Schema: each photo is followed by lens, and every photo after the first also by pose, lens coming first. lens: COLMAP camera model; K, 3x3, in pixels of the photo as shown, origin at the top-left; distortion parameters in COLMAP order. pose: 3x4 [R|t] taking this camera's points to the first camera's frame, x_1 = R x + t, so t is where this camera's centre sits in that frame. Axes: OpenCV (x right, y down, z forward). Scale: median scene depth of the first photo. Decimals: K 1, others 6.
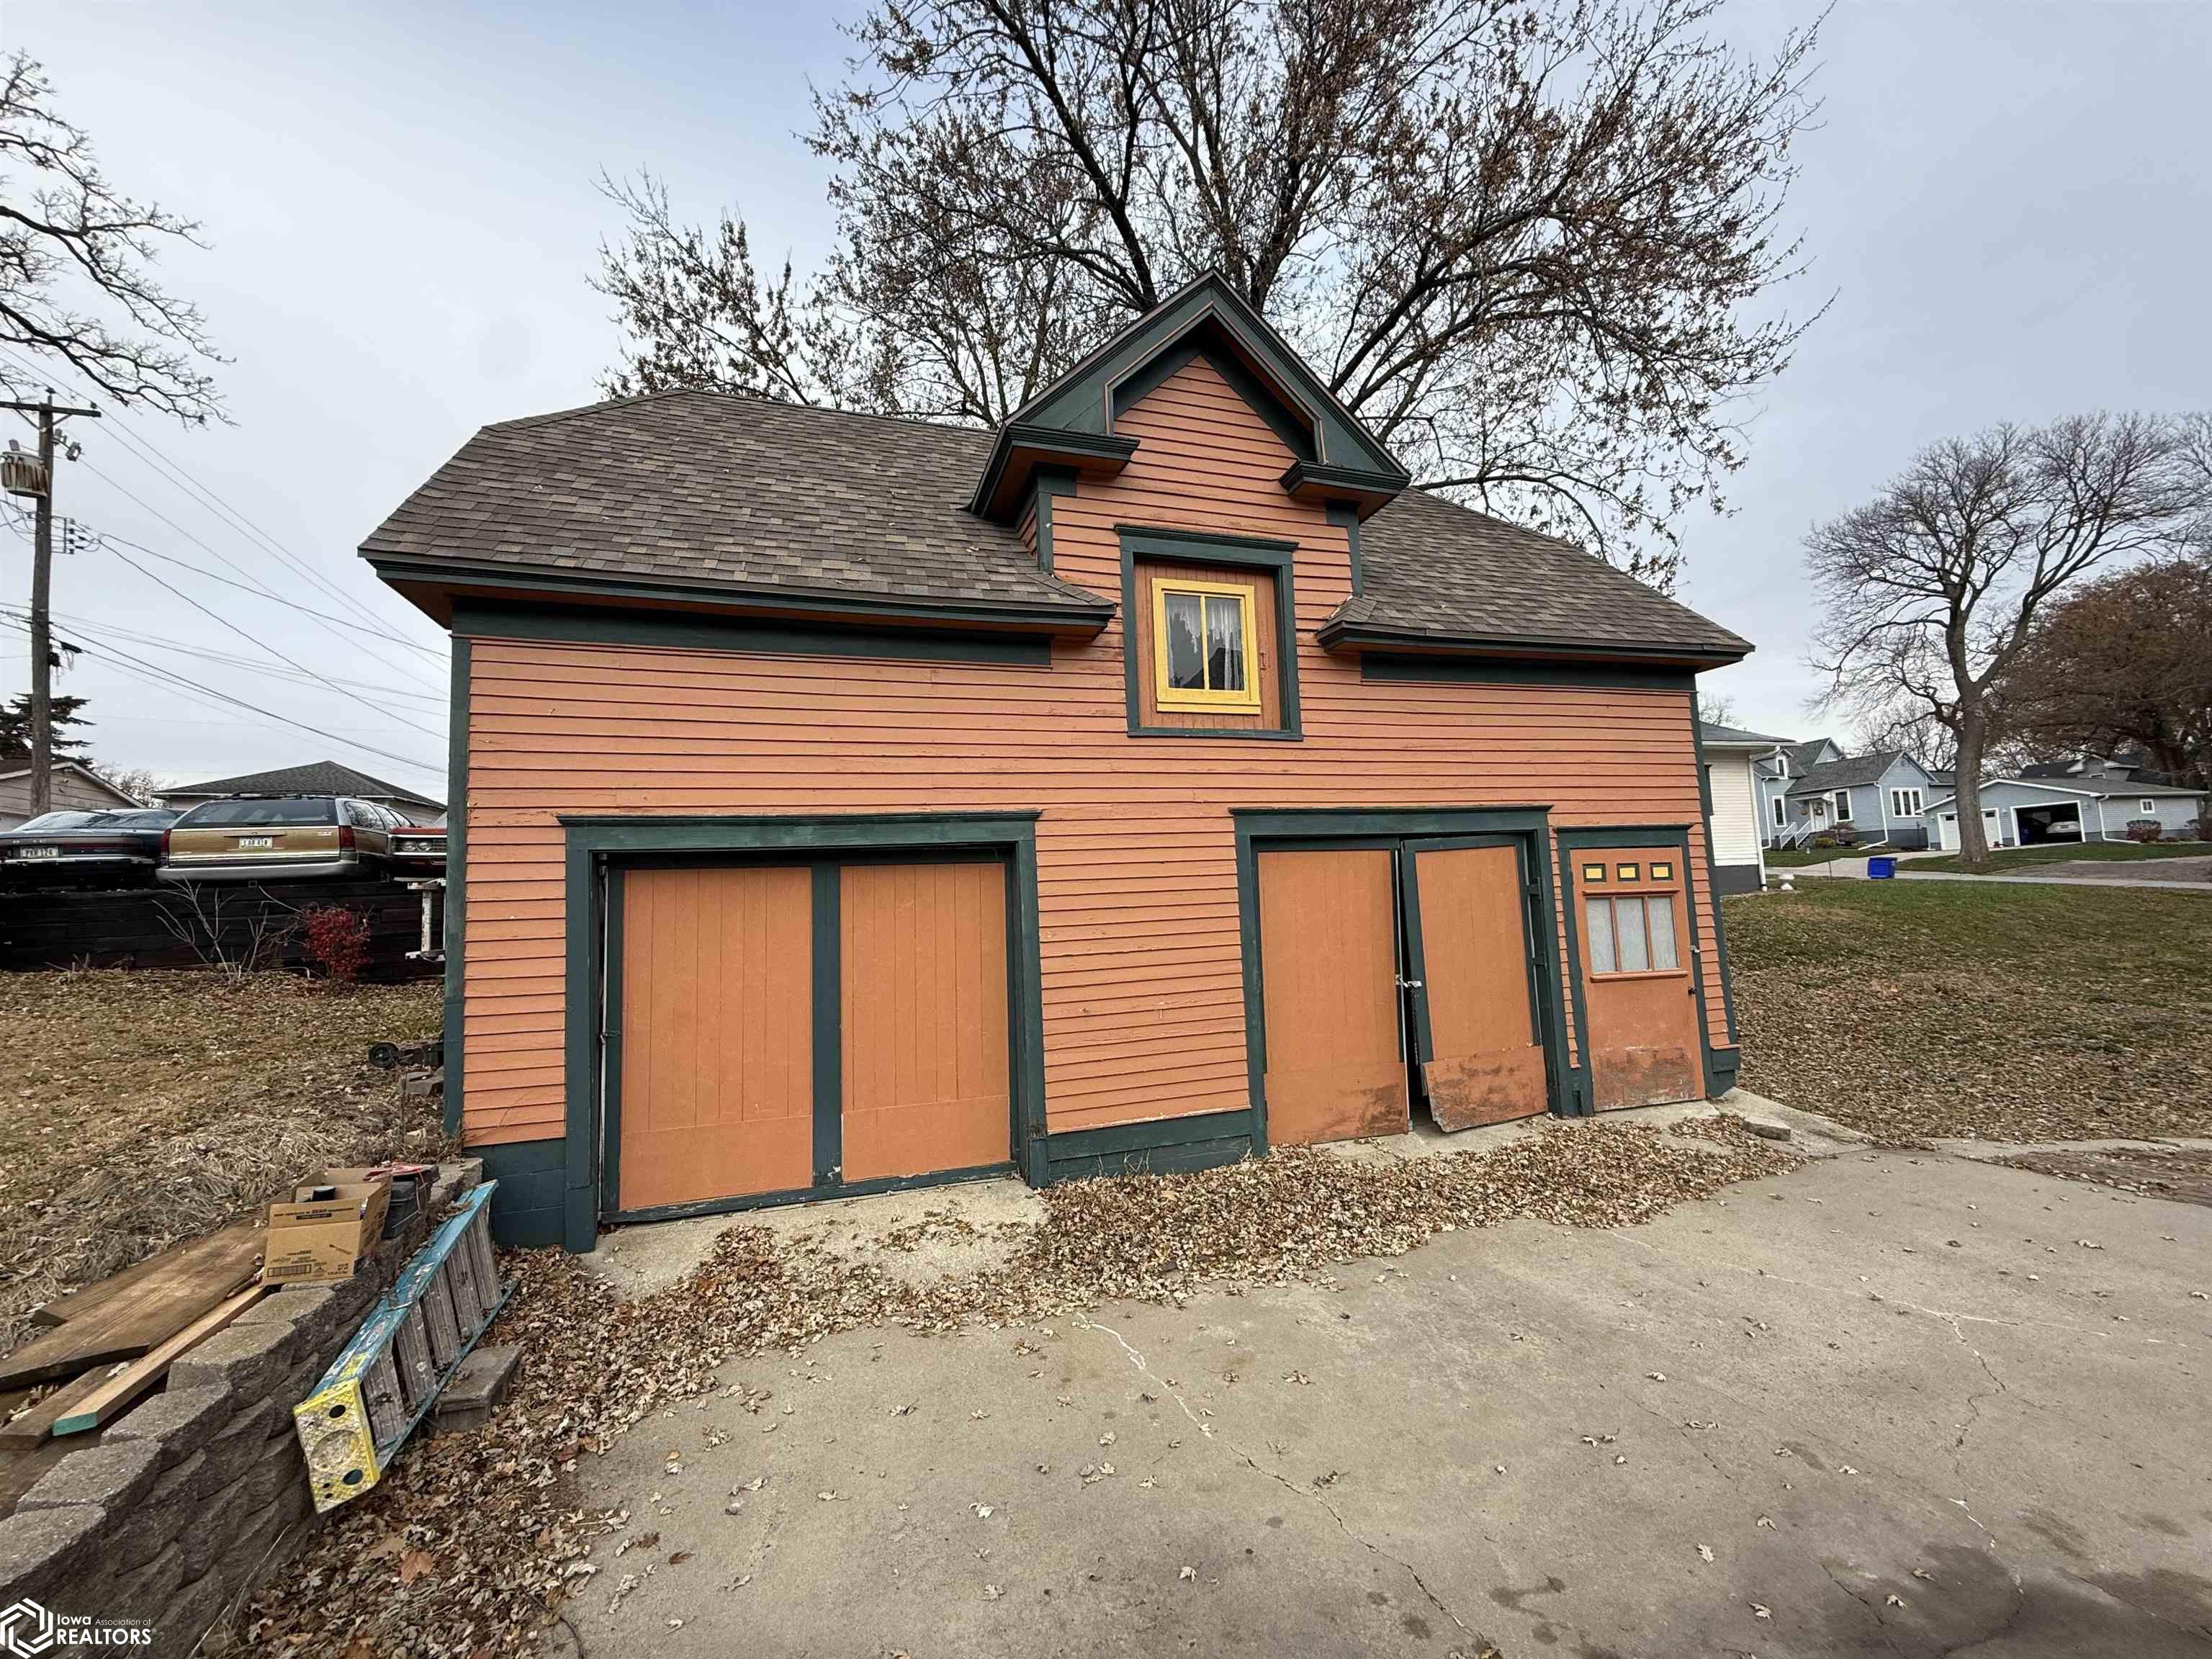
lens RADIAL K [[875.0, 0, 1100.8], [0, 875.0, 836.2], [0, 0, 1]] dist [-0.000347, -0.000741]
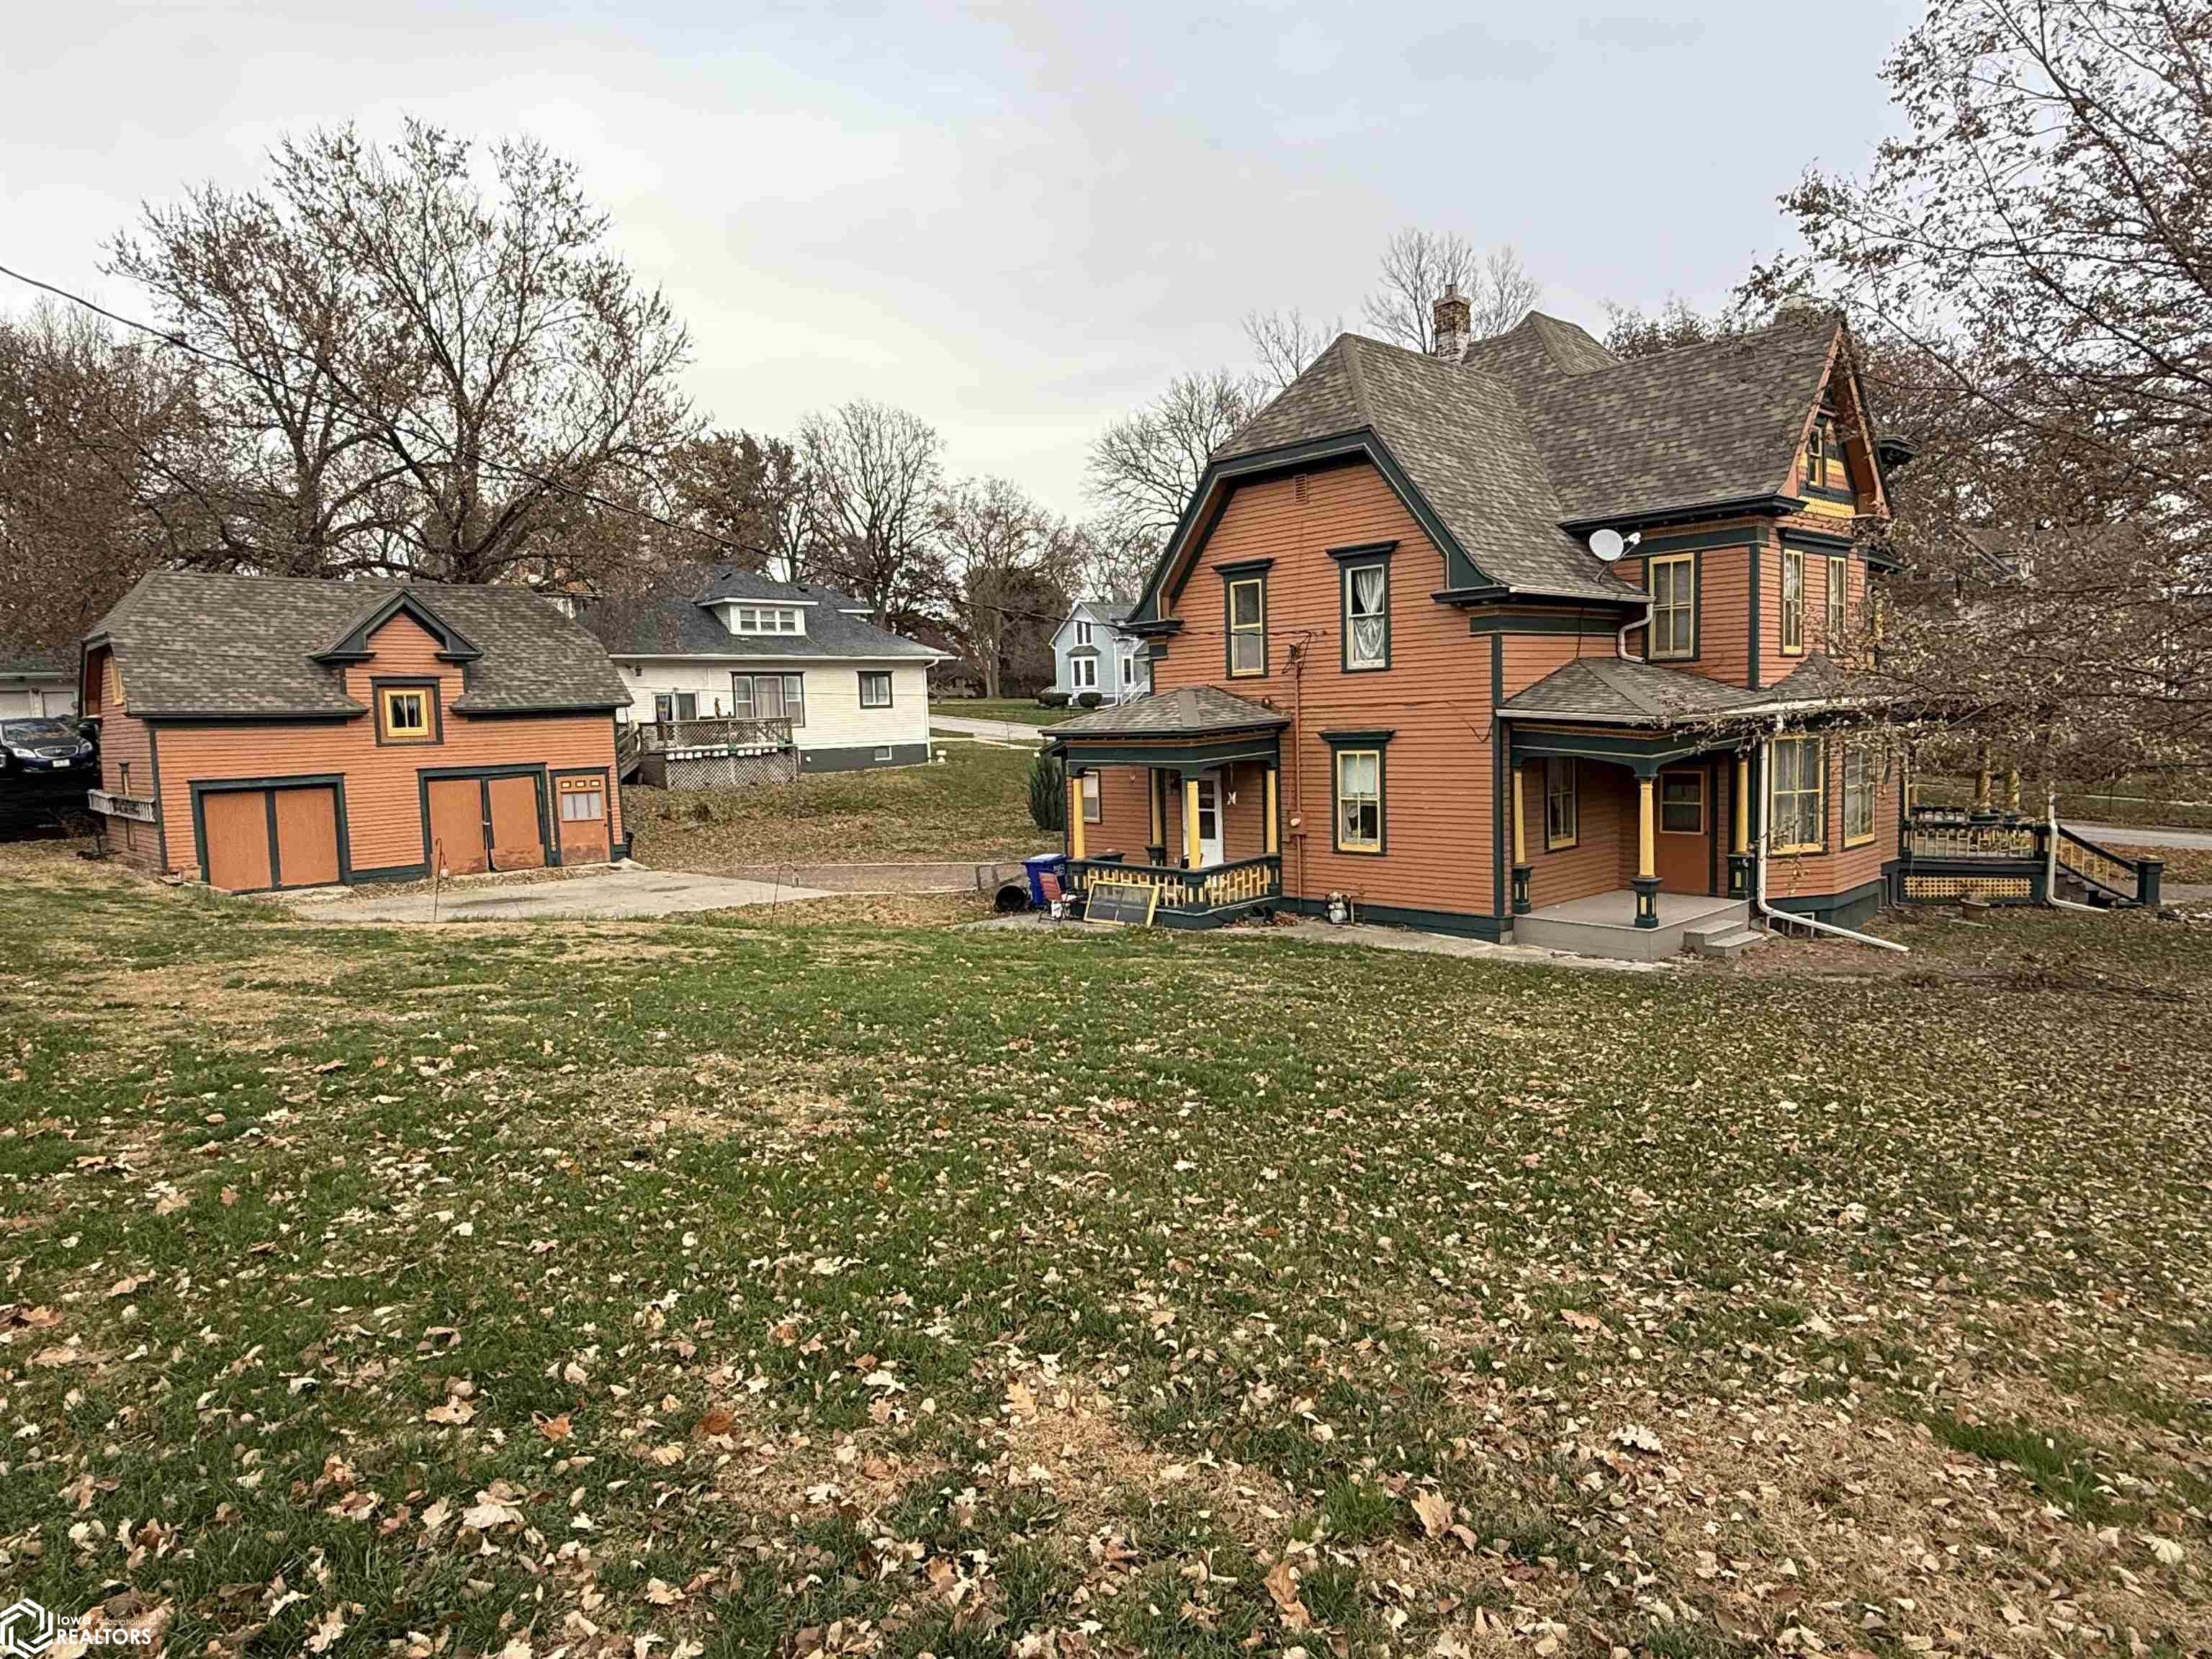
lens RADIAL K [[1349.3, 0, 1106.0], [0, 1349.3, 829.5], [0, 0, 1]] dist [-0.000190, -0.000297]
pose [[0.892836, -0.028734, 0.449464, 0.174134], [-0.035994, 0.990218, 0.134806, -0.539654], [-0.448941, -0.136537, 0.883068, -4.245333]]
